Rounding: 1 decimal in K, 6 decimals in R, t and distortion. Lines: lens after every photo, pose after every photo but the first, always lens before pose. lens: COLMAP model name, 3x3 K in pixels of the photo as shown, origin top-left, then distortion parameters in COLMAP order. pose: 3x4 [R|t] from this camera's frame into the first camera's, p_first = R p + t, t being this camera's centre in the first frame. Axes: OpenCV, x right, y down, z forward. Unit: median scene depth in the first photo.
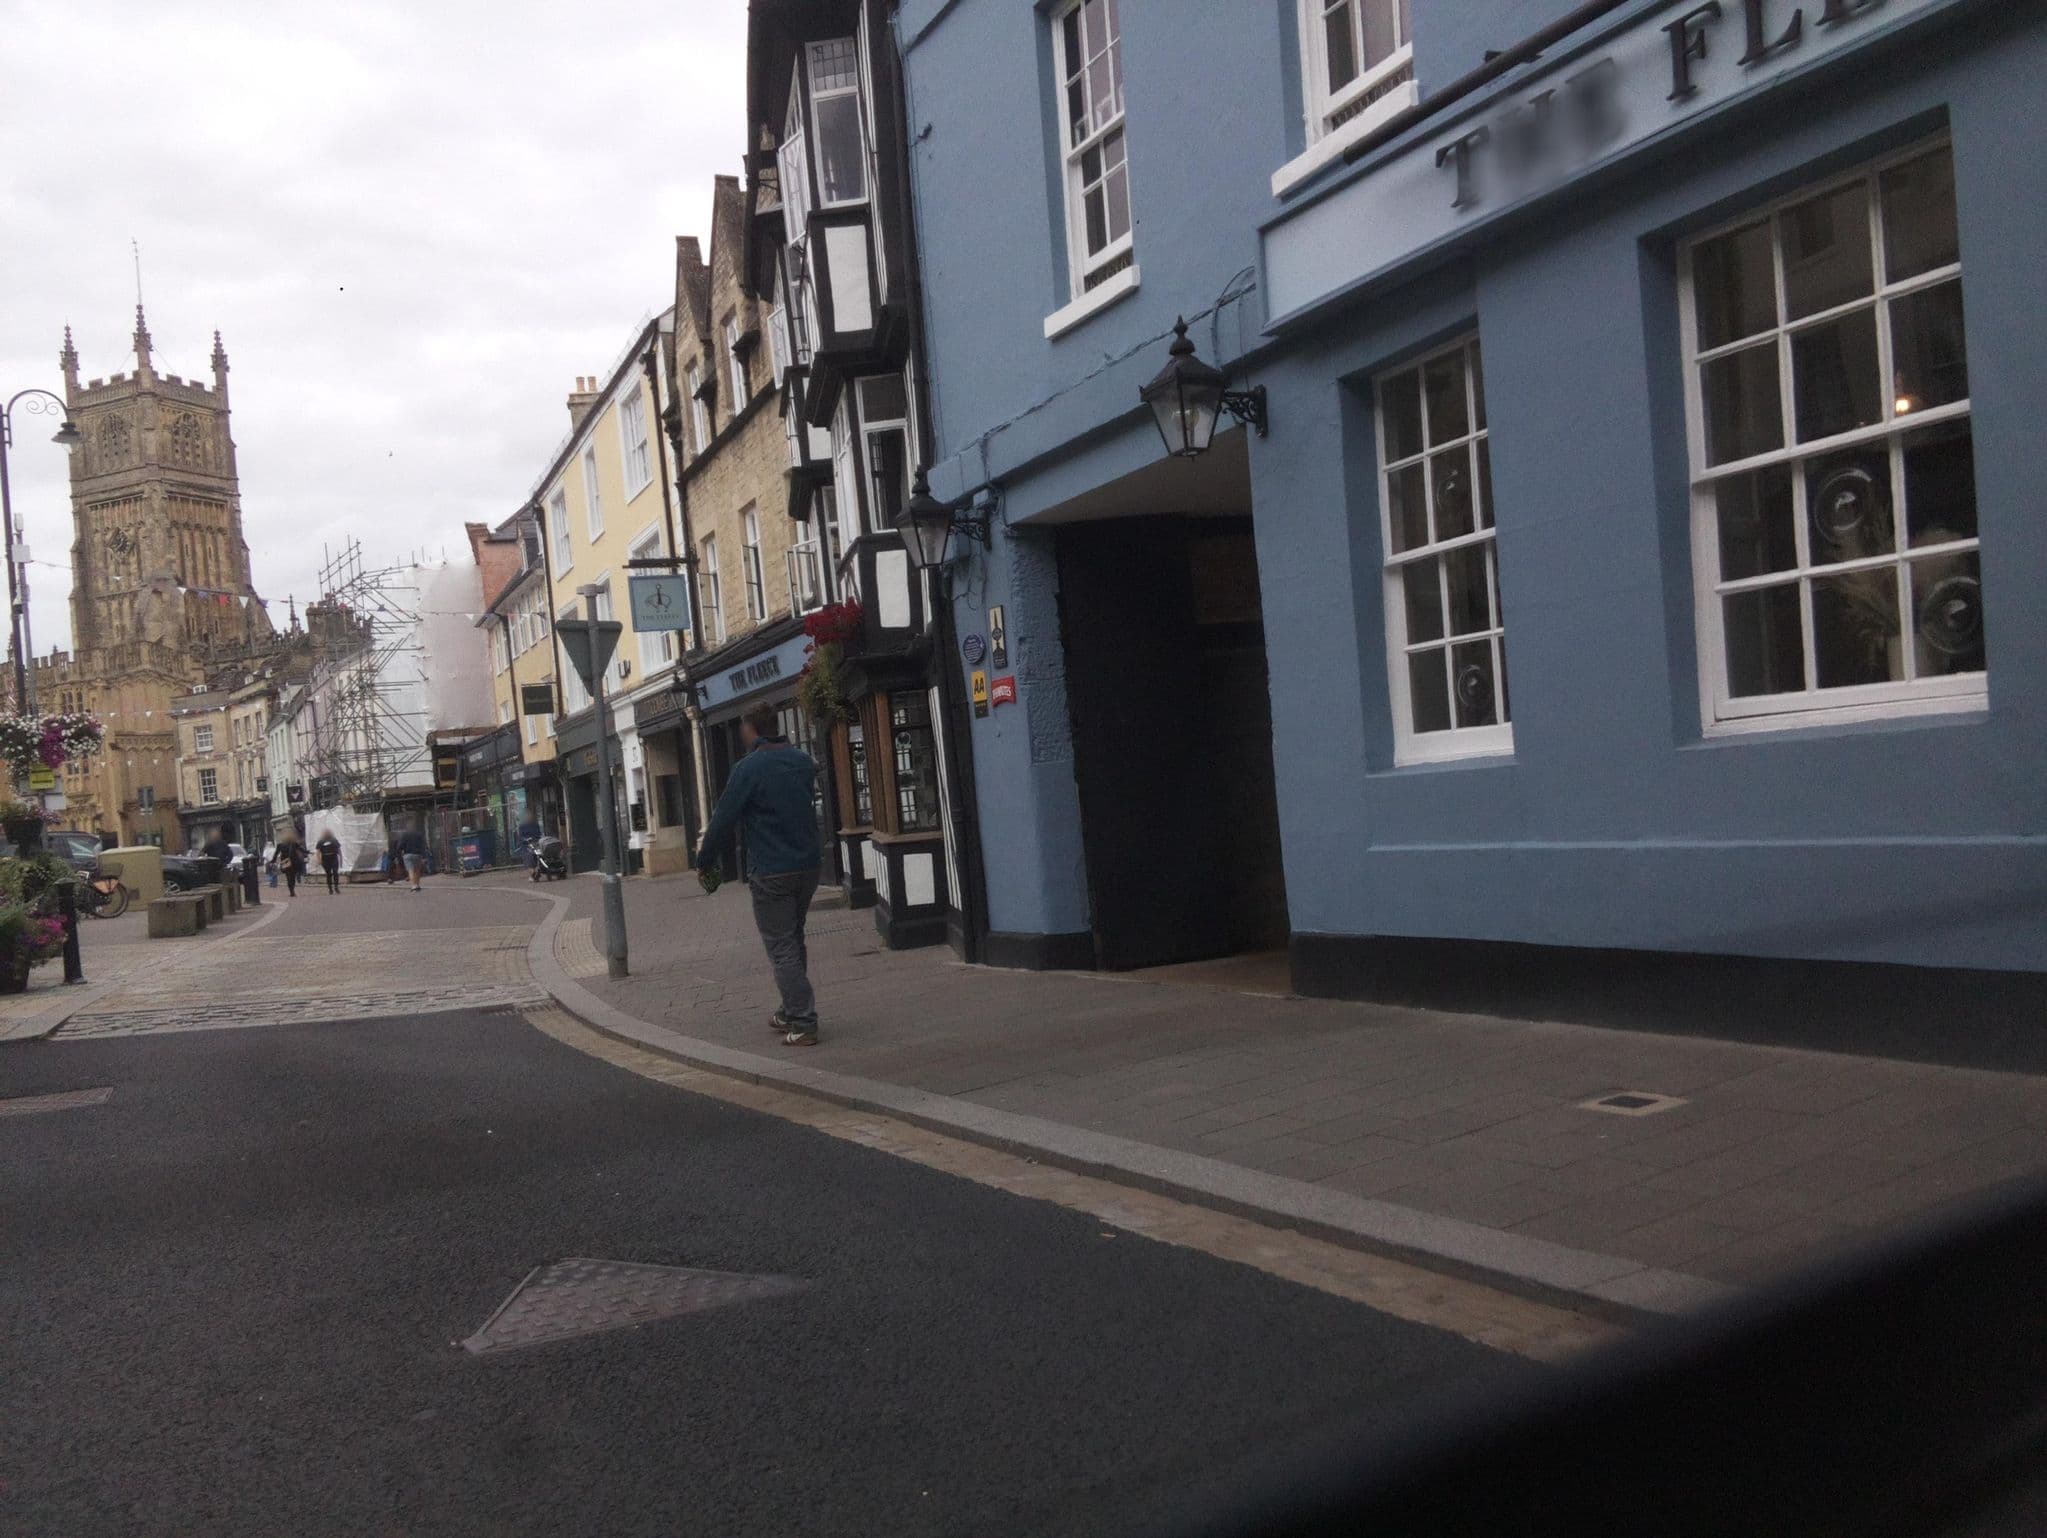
lens RADIAL K [[1605.4, 0, 1070.8], [0, 1605.4, 766.5], [0, 0, 1]] dist [0.095583, -0.180684]
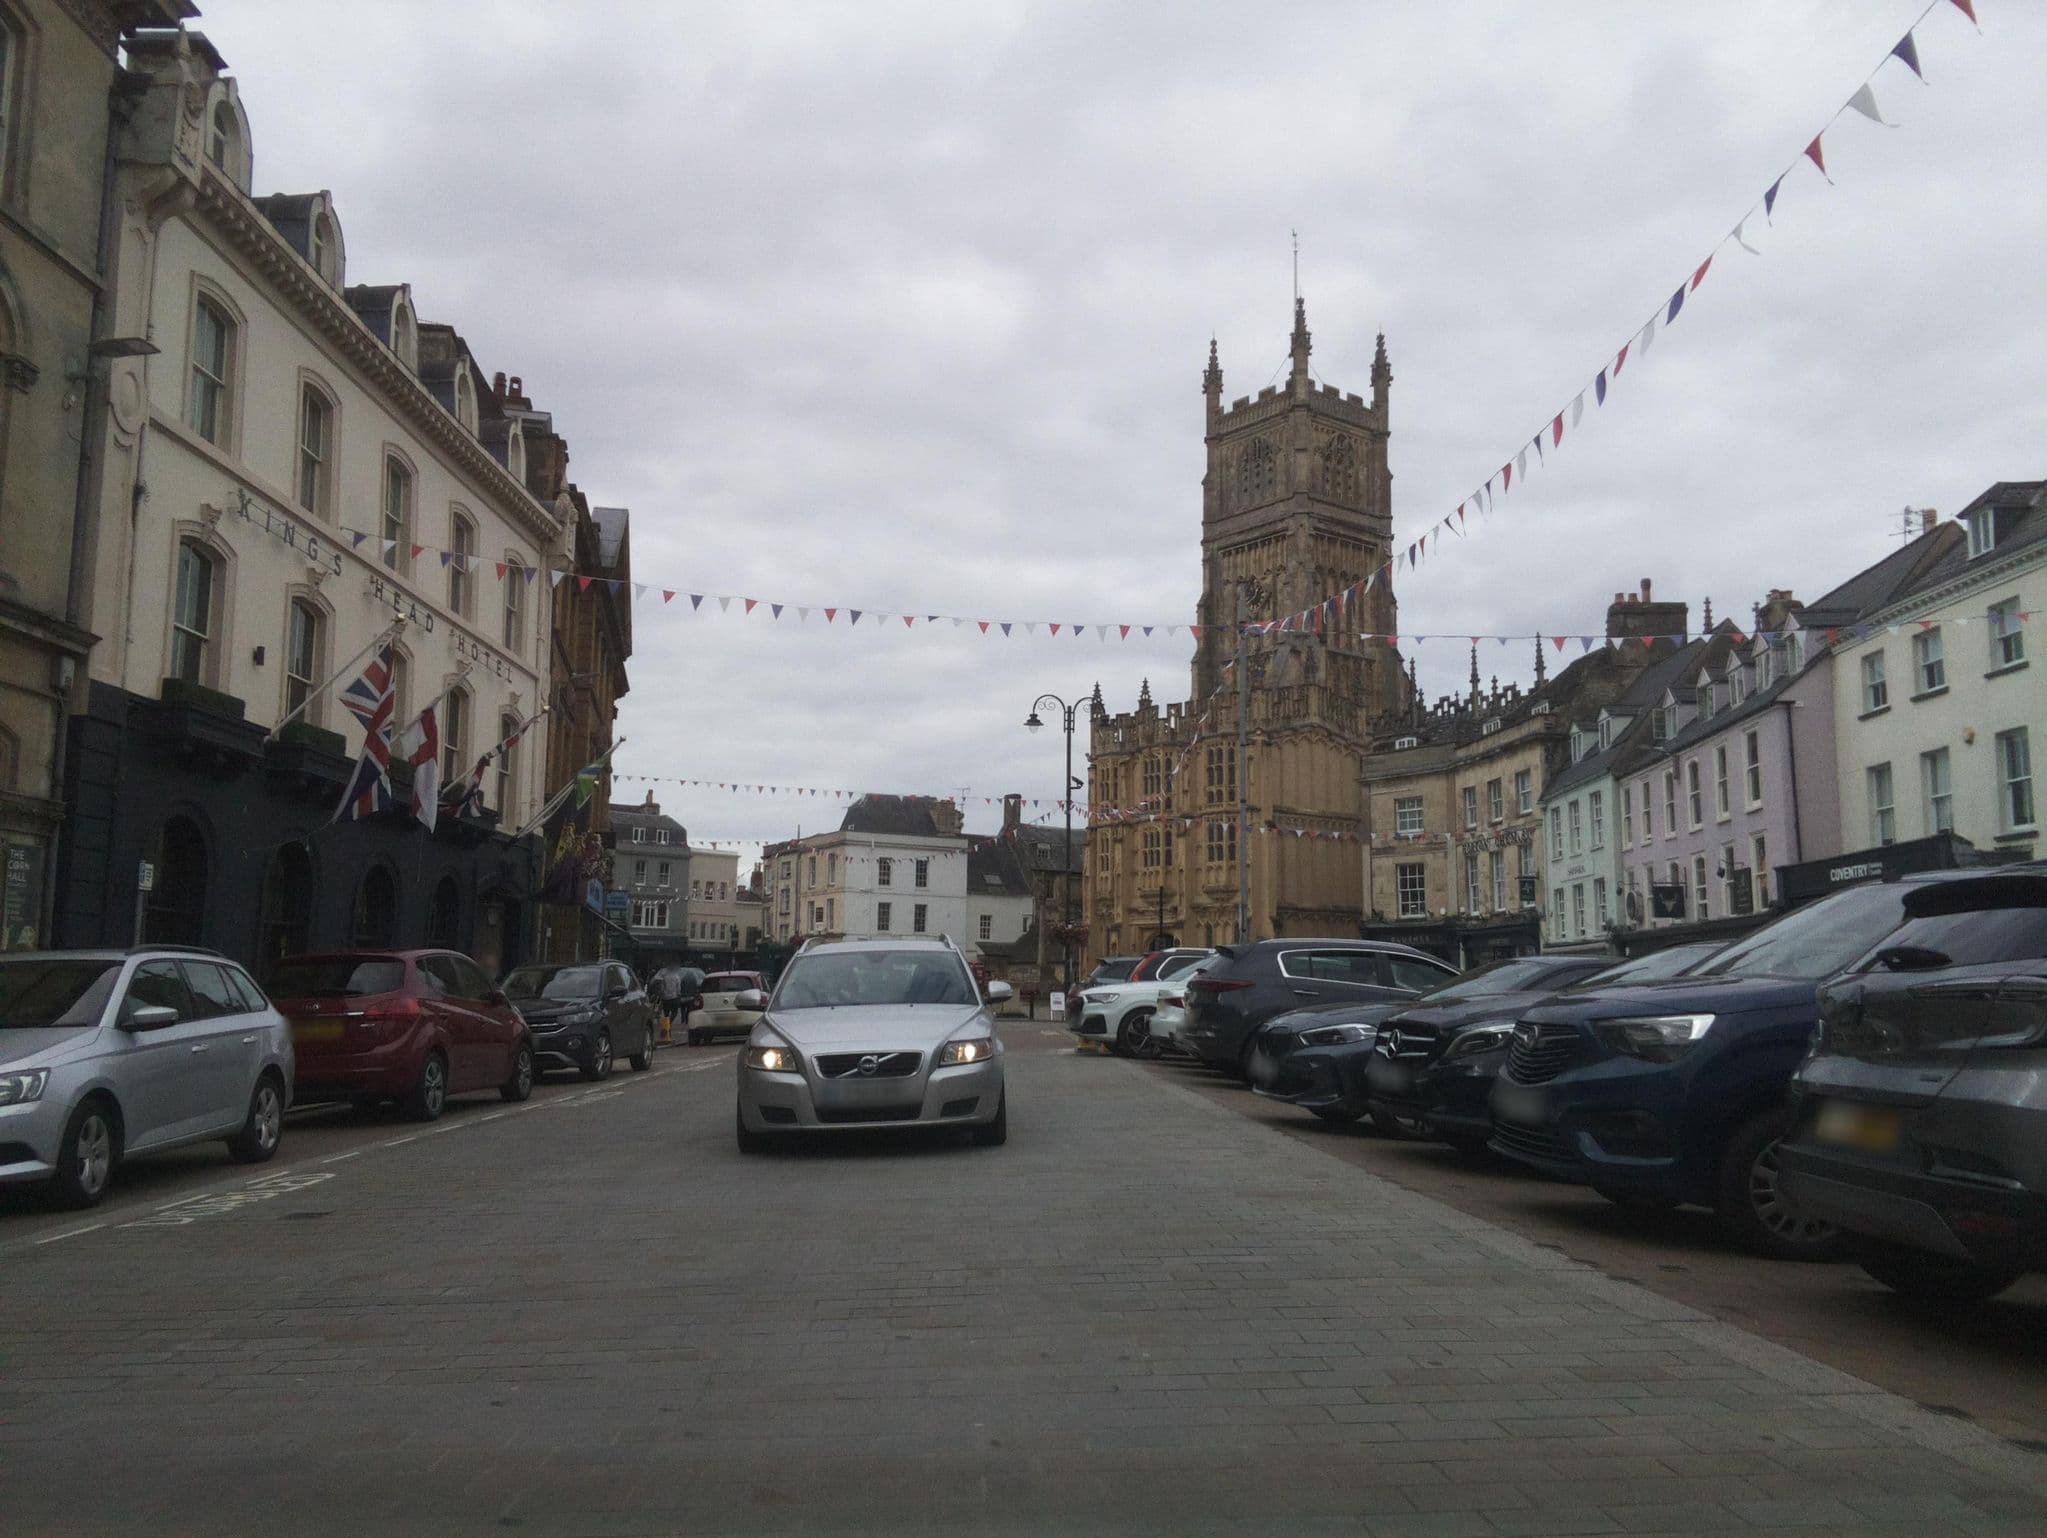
lens RADIAL K [[1644.8, 0, 948.0], [0, 1644.8, 810.4], [0, 0, 1]] dist [0.087448, -0.237355]
pose [[0.795316, 0.046973, -0.604372, -0.204831], [-0.091470, 0.994877, -0.043045, 0.019010], [0.599254, 0.089517, 0.795539, 0.263441]]
